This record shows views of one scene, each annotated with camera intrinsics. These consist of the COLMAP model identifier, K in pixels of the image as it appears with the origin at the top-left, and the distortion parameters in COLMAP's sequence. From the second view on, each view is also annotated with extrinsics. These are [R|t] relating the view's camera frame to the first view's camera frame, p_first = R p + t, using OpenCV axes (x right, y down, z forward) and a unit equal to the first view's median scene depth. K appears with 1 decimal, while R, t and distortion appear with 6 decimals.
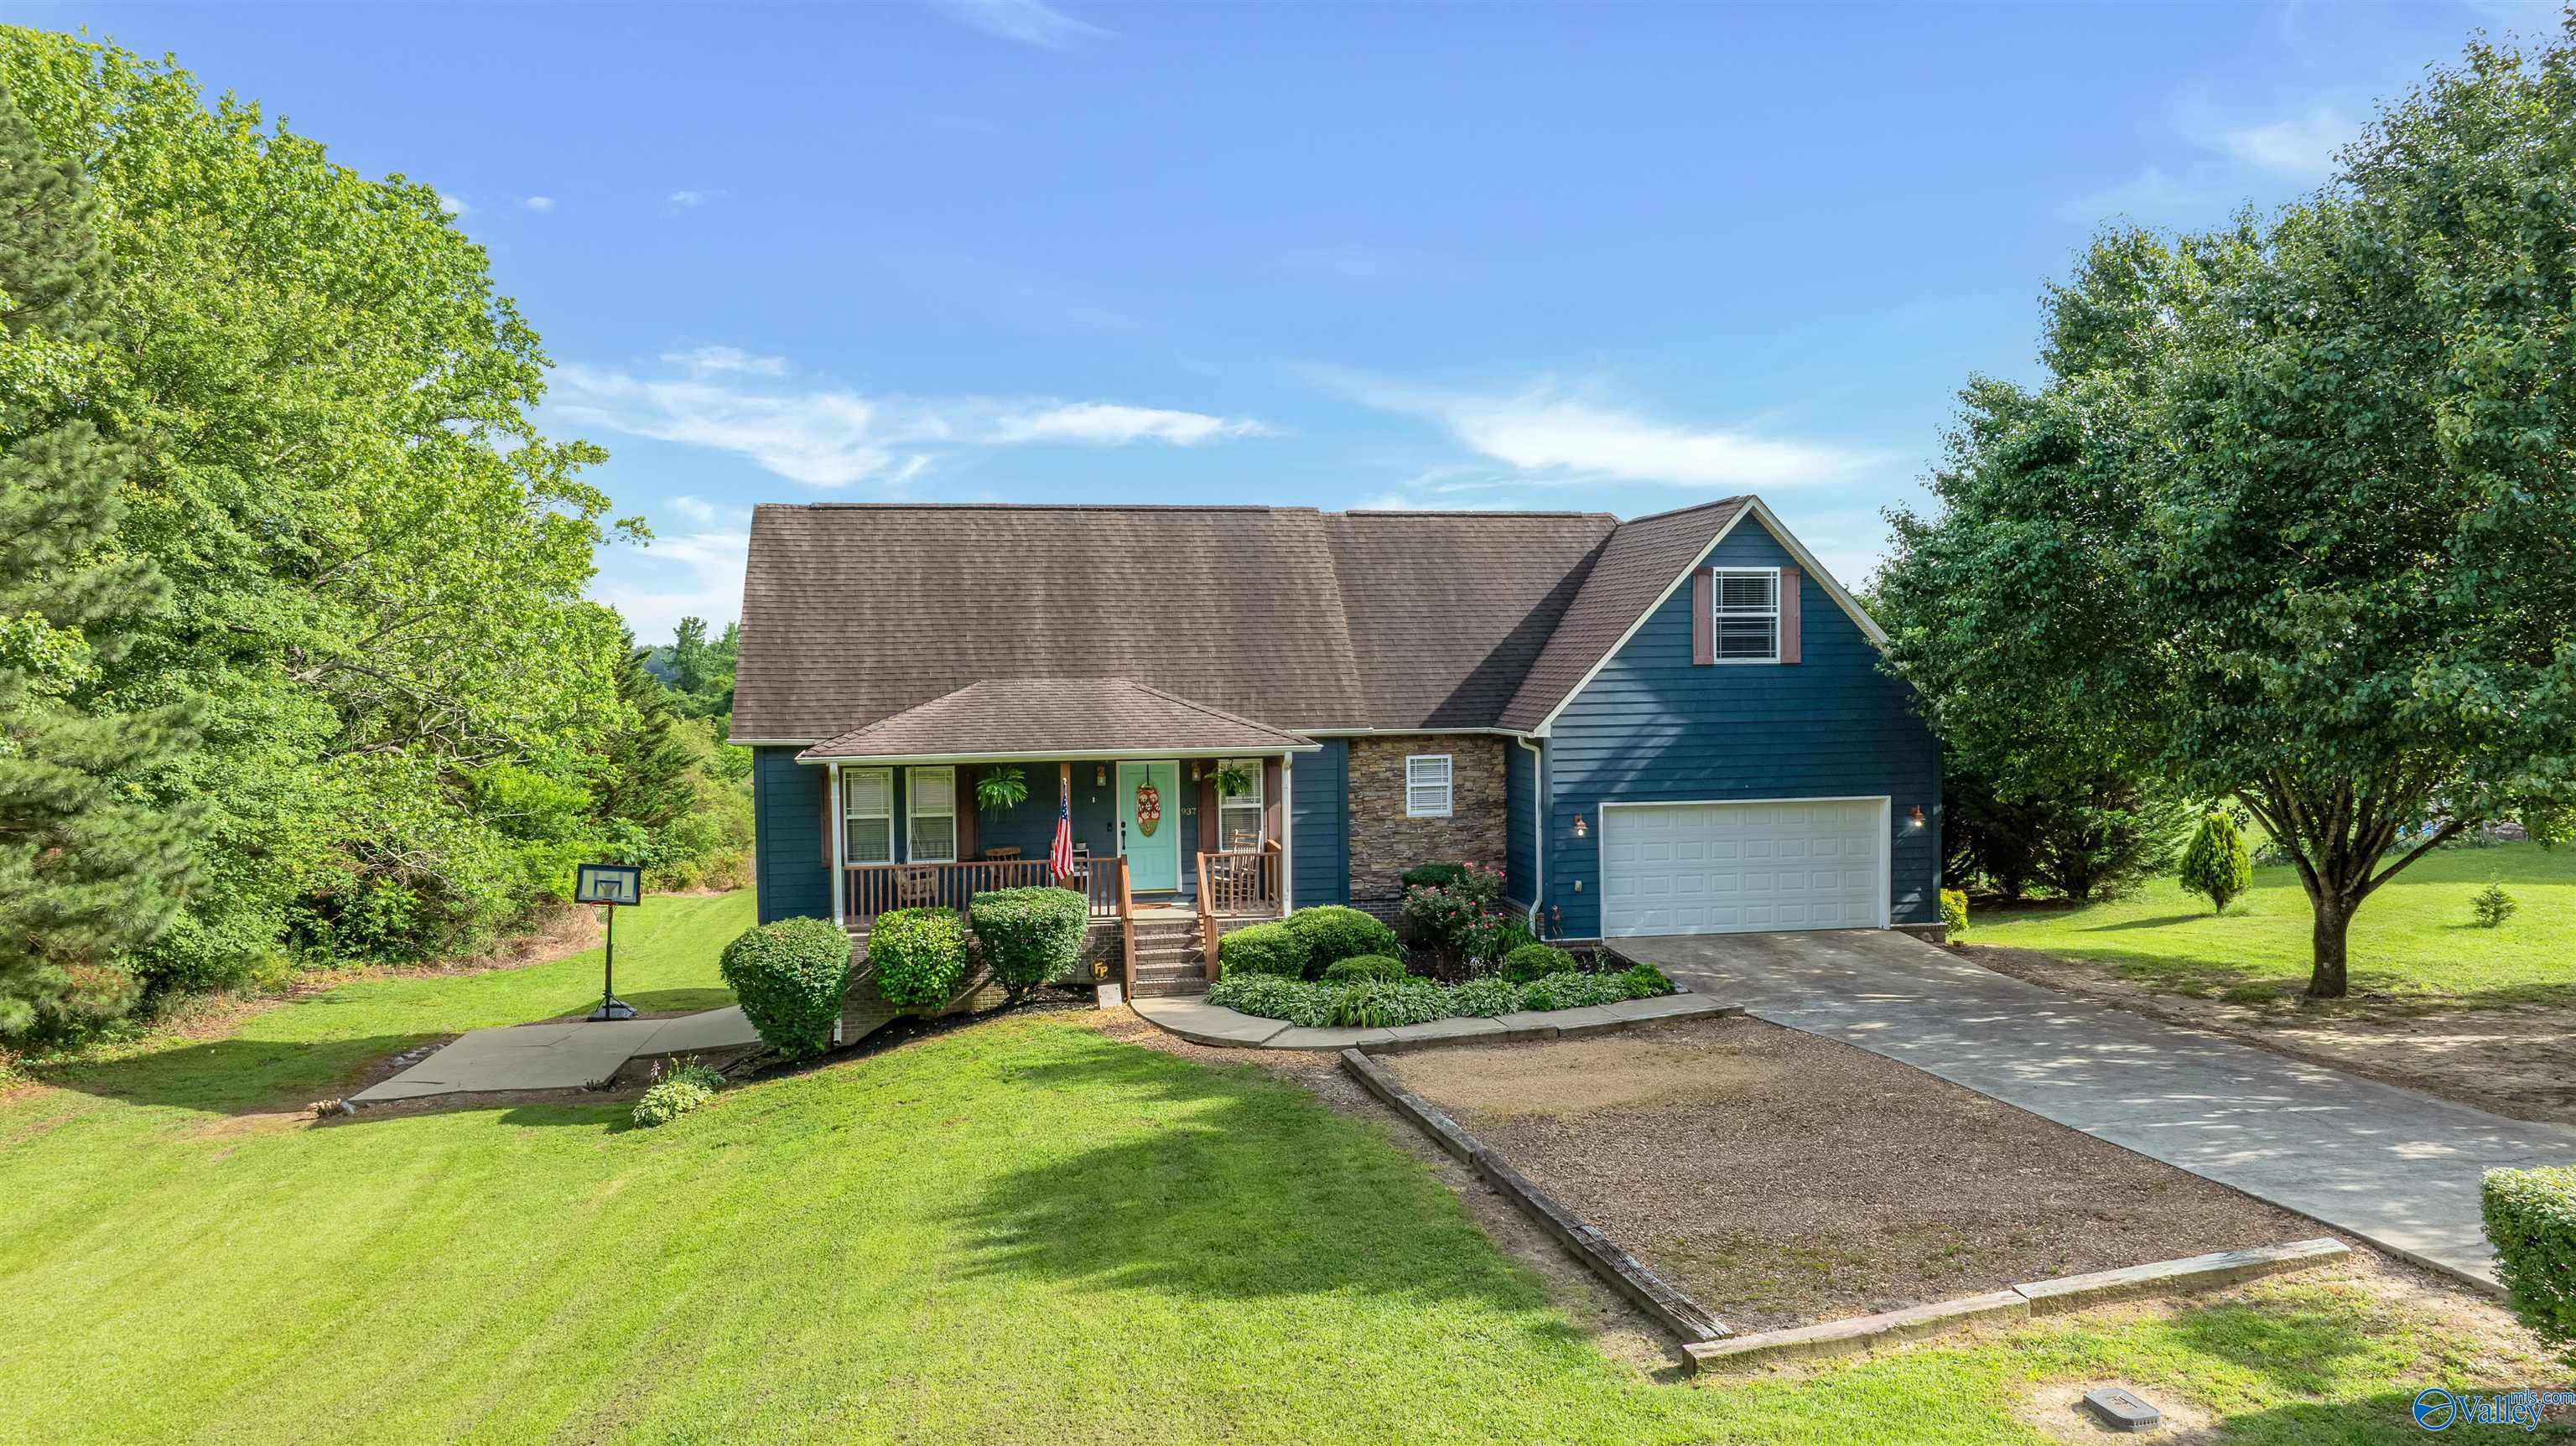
lens RADIAL K [[1811.0, 0, 1292.0], [0, 1811.0, 722.4], [0, 0, 1]] dist [-0.010096, -0.018473]
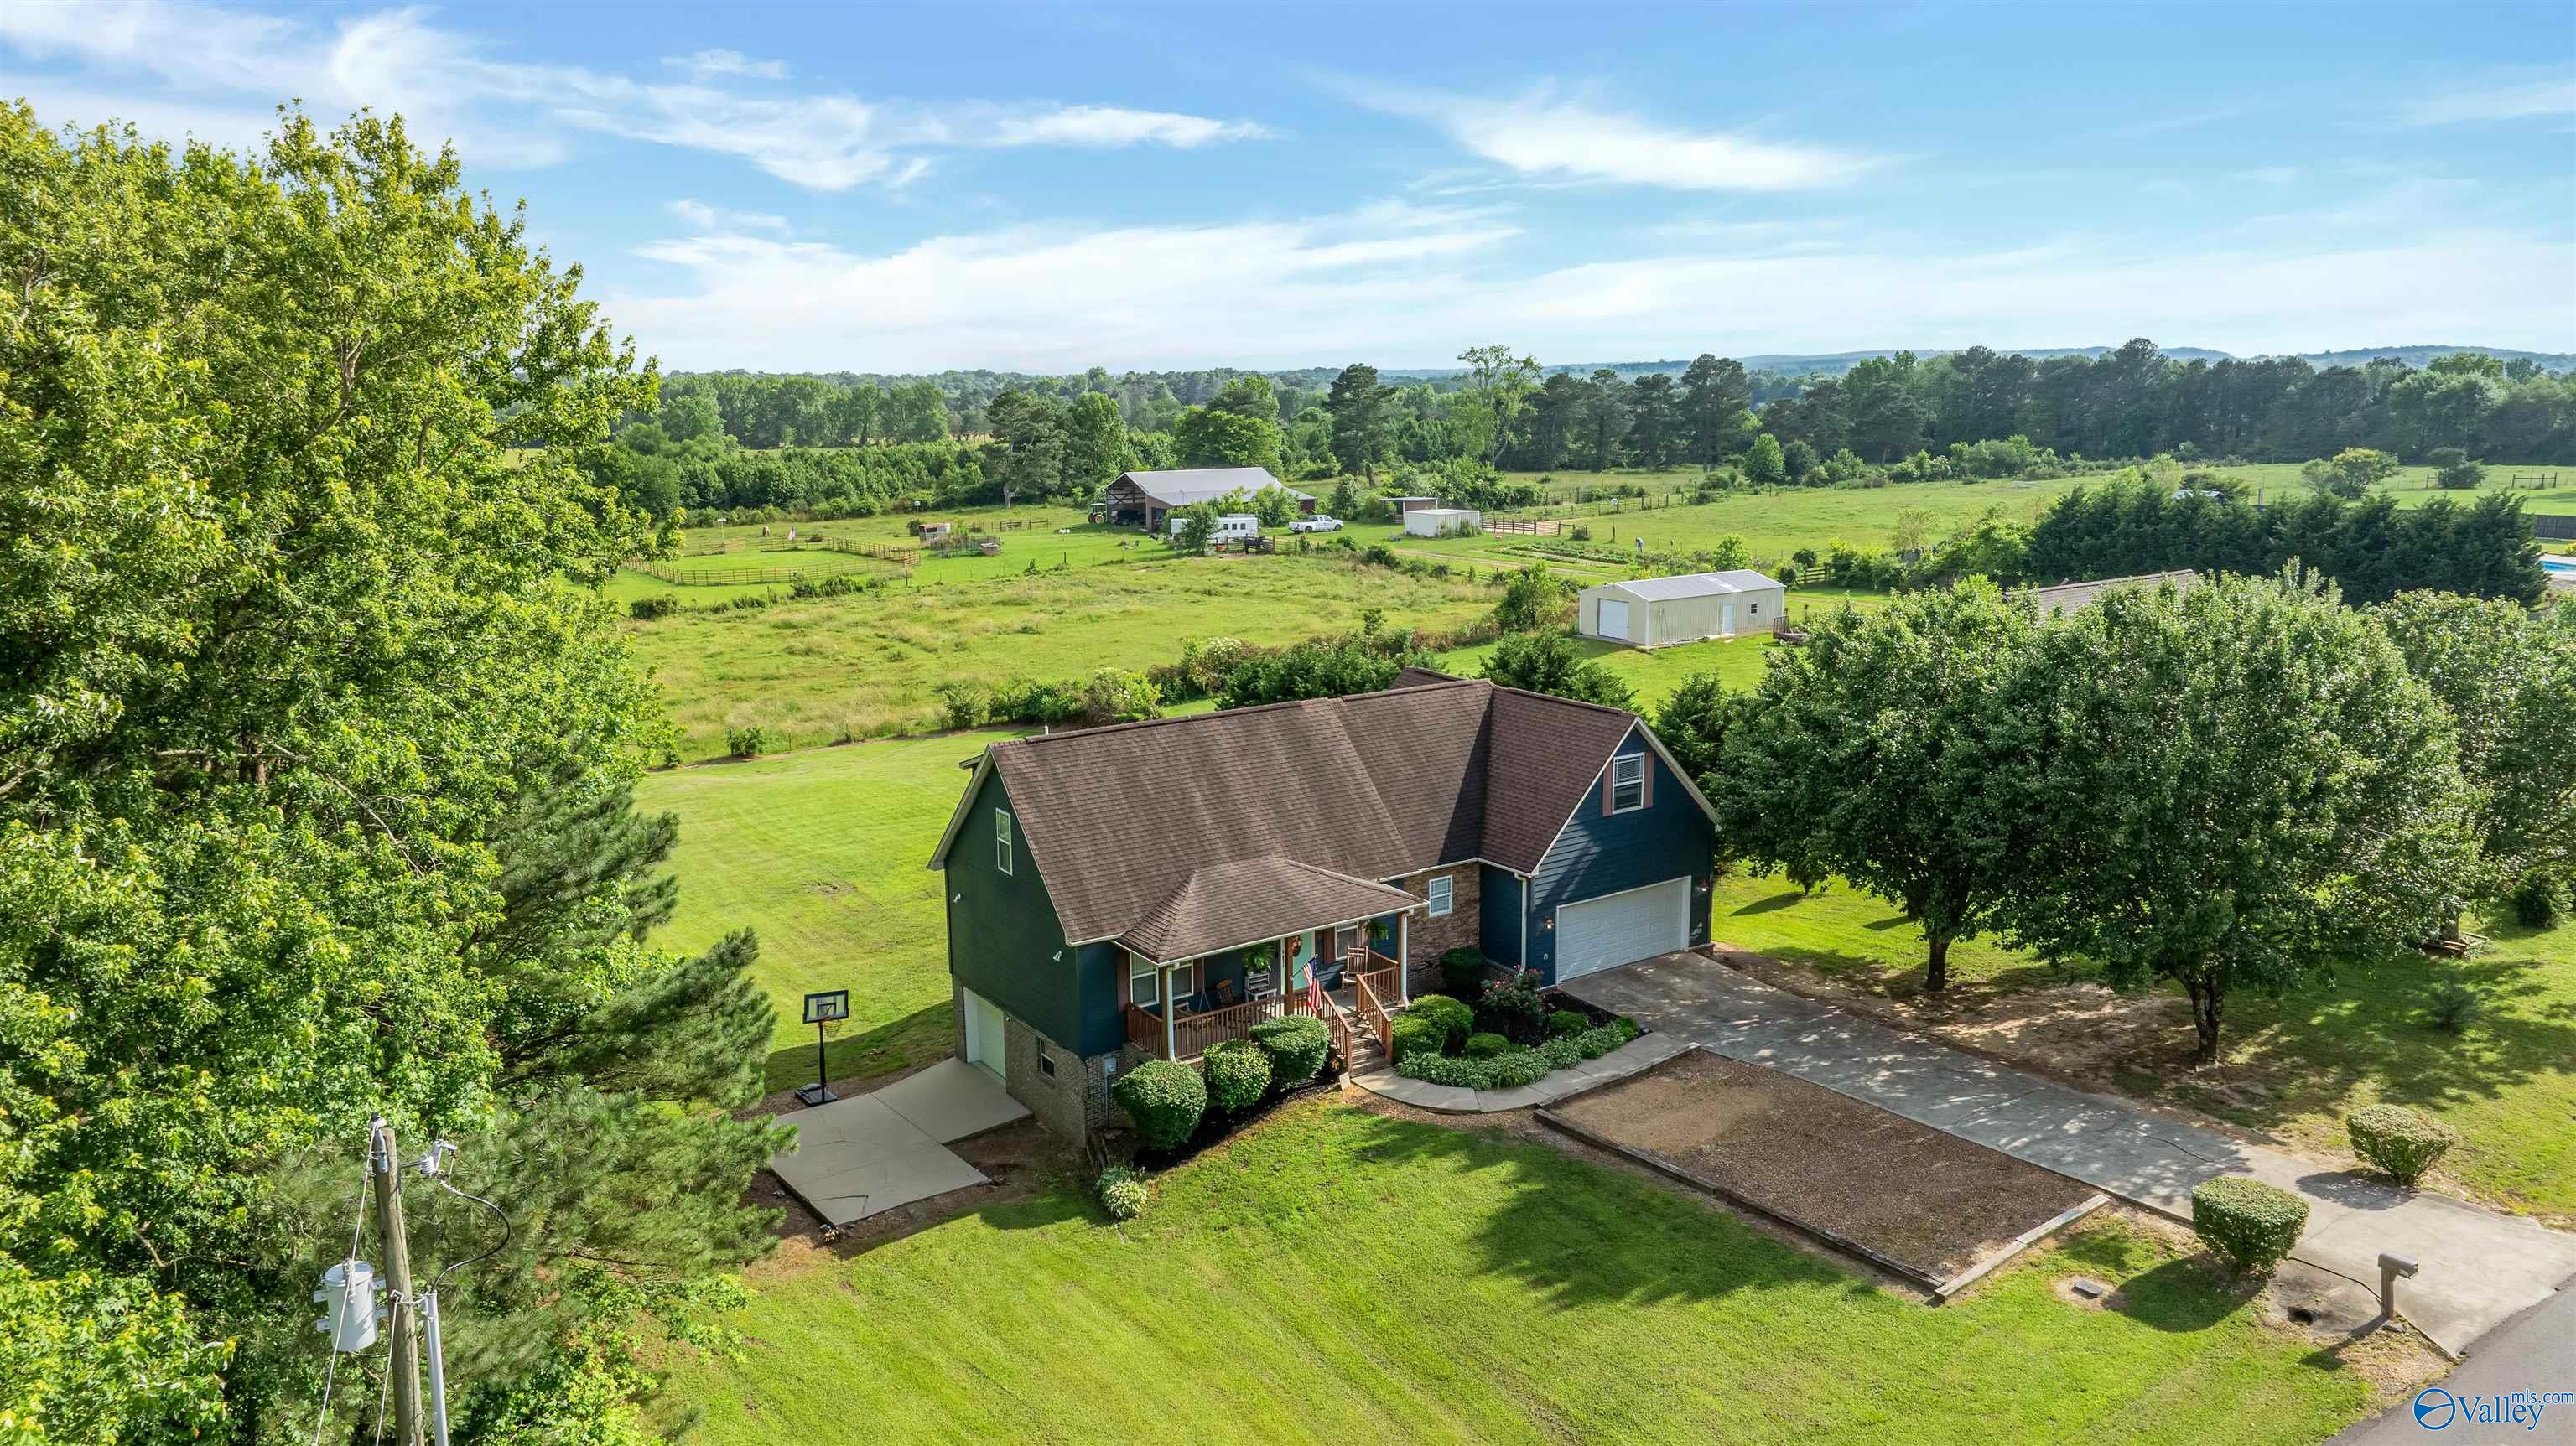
lens RADIAL K [[1813.1, 0, 1291.0], [0, 1813.1, 725.8], [0, 0, 1]] dist [-0.014759, -0.002888]
pose [[0.914536, -0.076349, 0.397234, -0.692031], [0.014219, 0.987487, 0.157059, -0.379403], [-0.404254, -0.137988, 0.904178, -0.369919]]
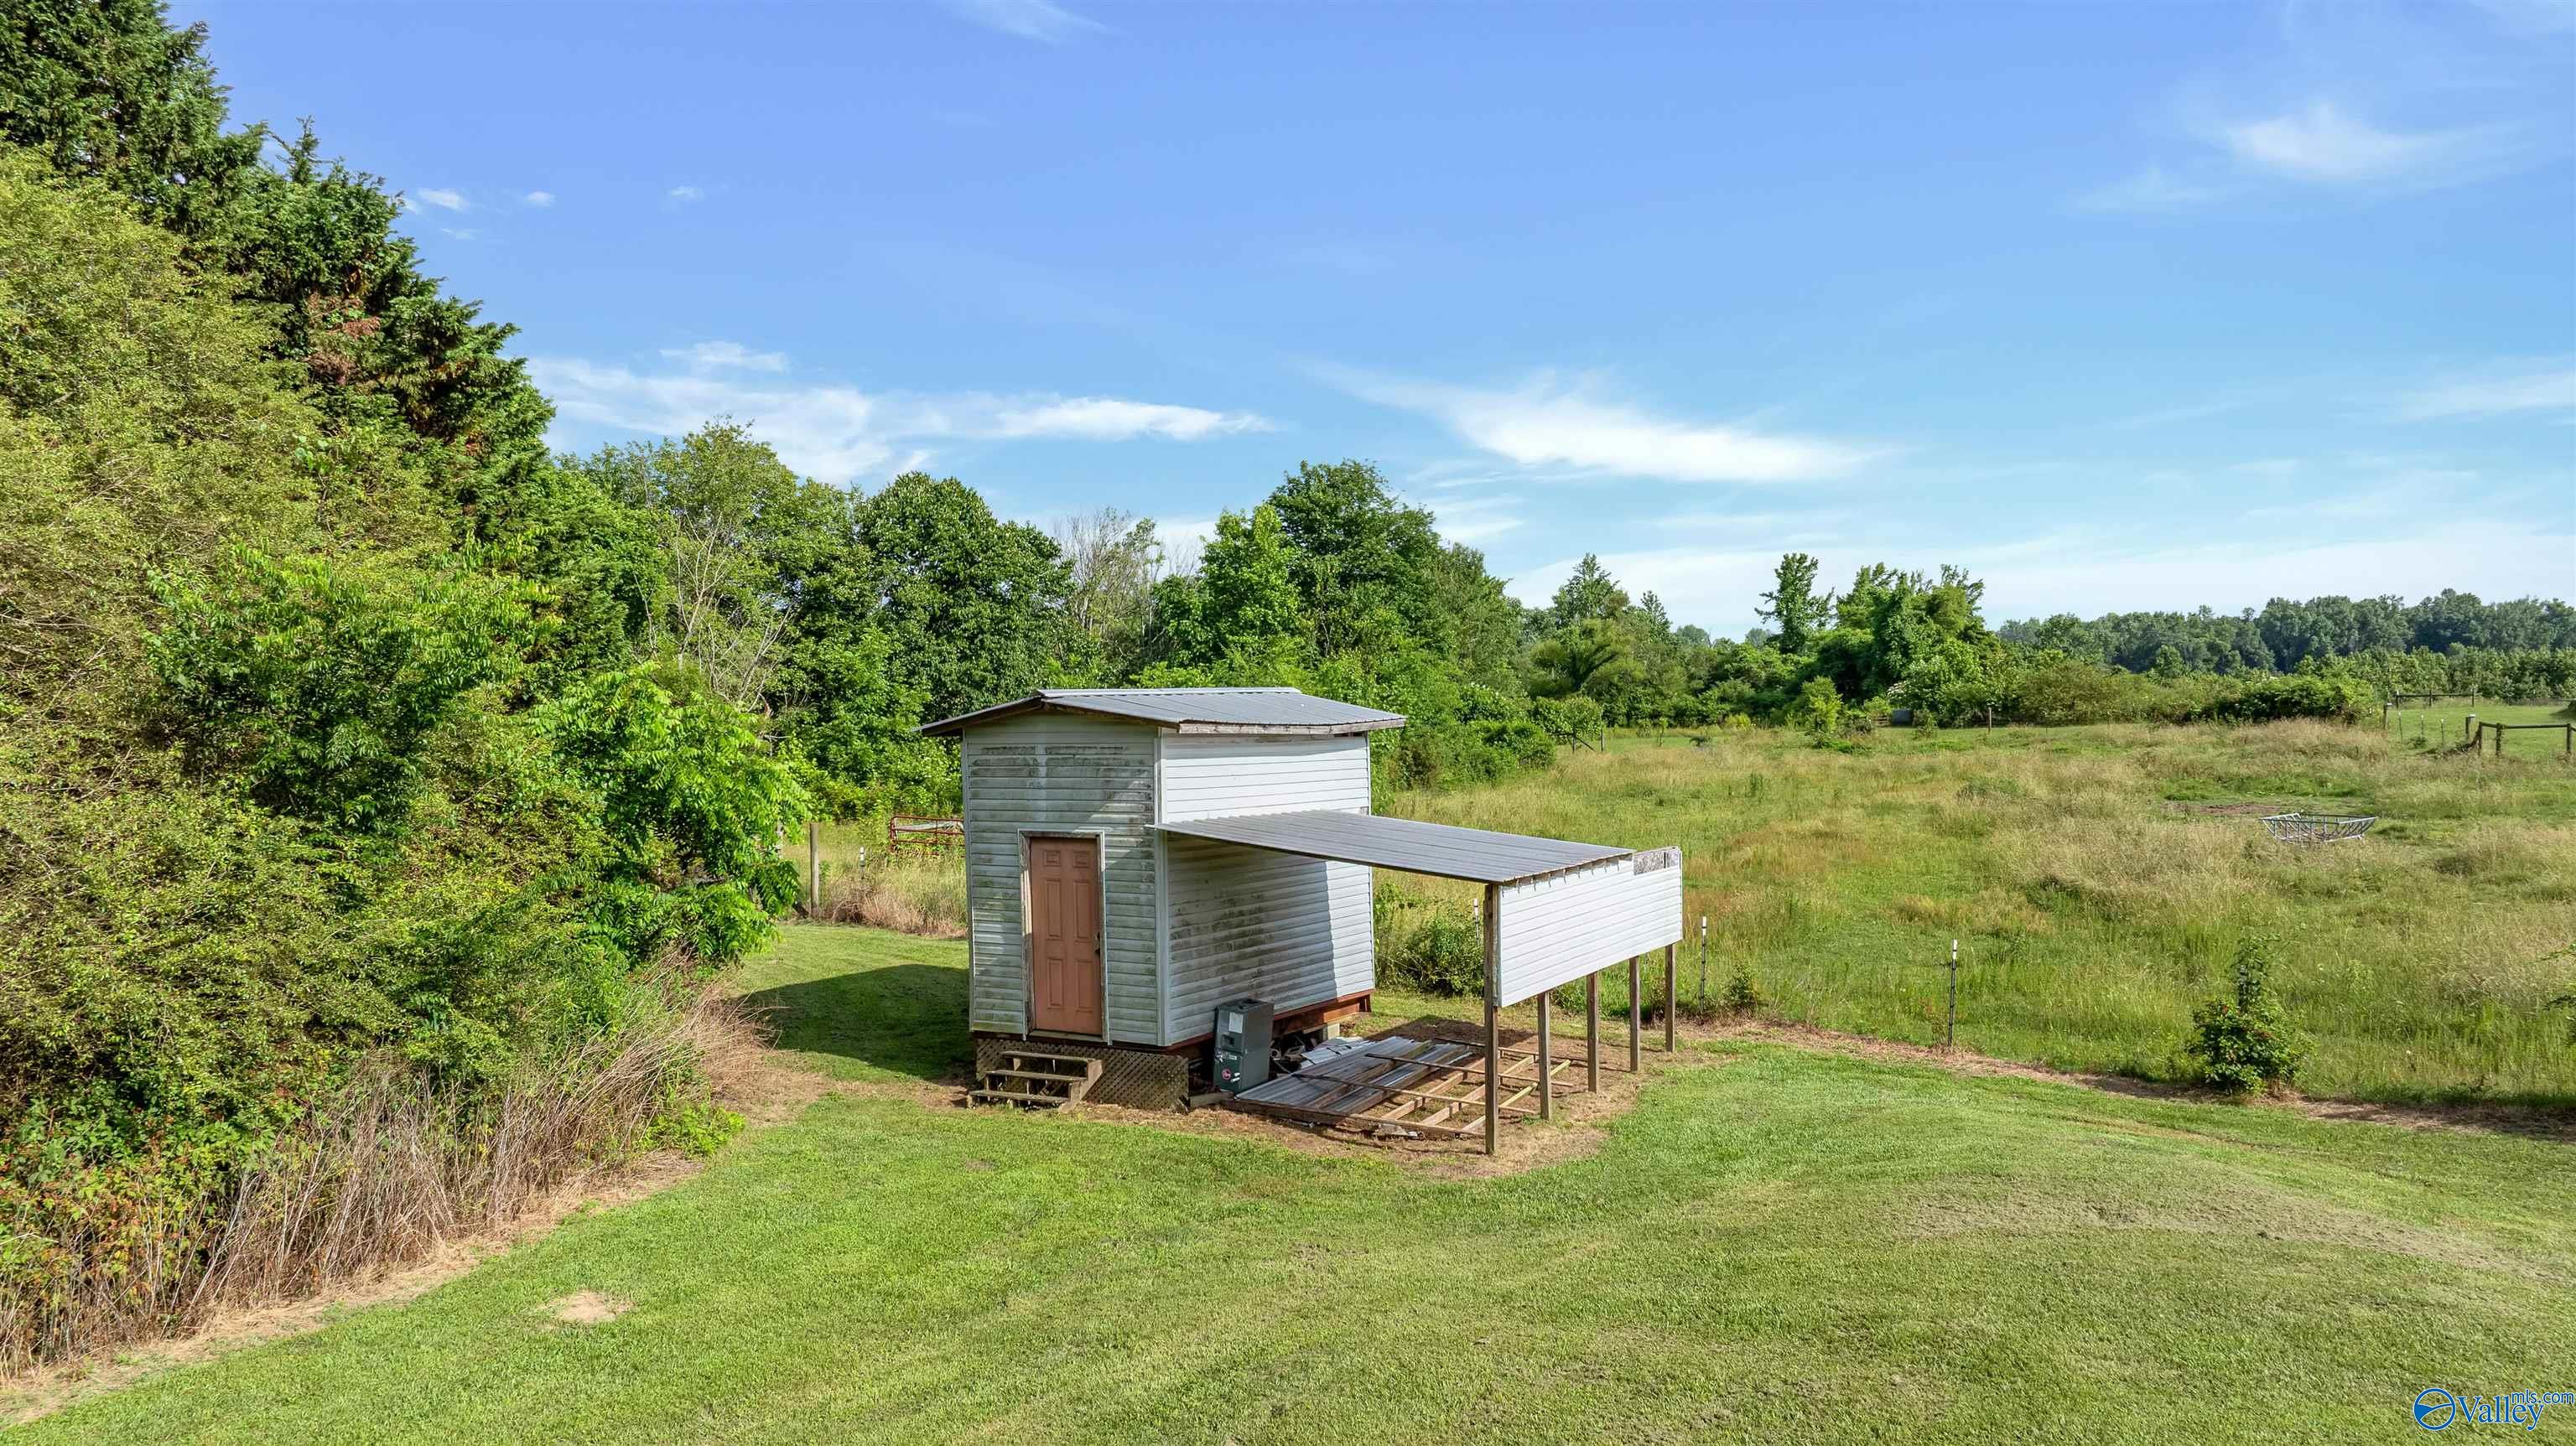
lens RADIAL K [[1815.0, 0, 1290.2], [0, 1815.0, 720.1], [0, 0, 1]] dist [-0.017946, -0.013743]
pose [[0.790361, 0.024479, -0.612152, -0.293055], [-0.022532, 0.999687, 0.010884, 0.065973], [0.612227, 0.005190, 0.790665, 2.336638]]
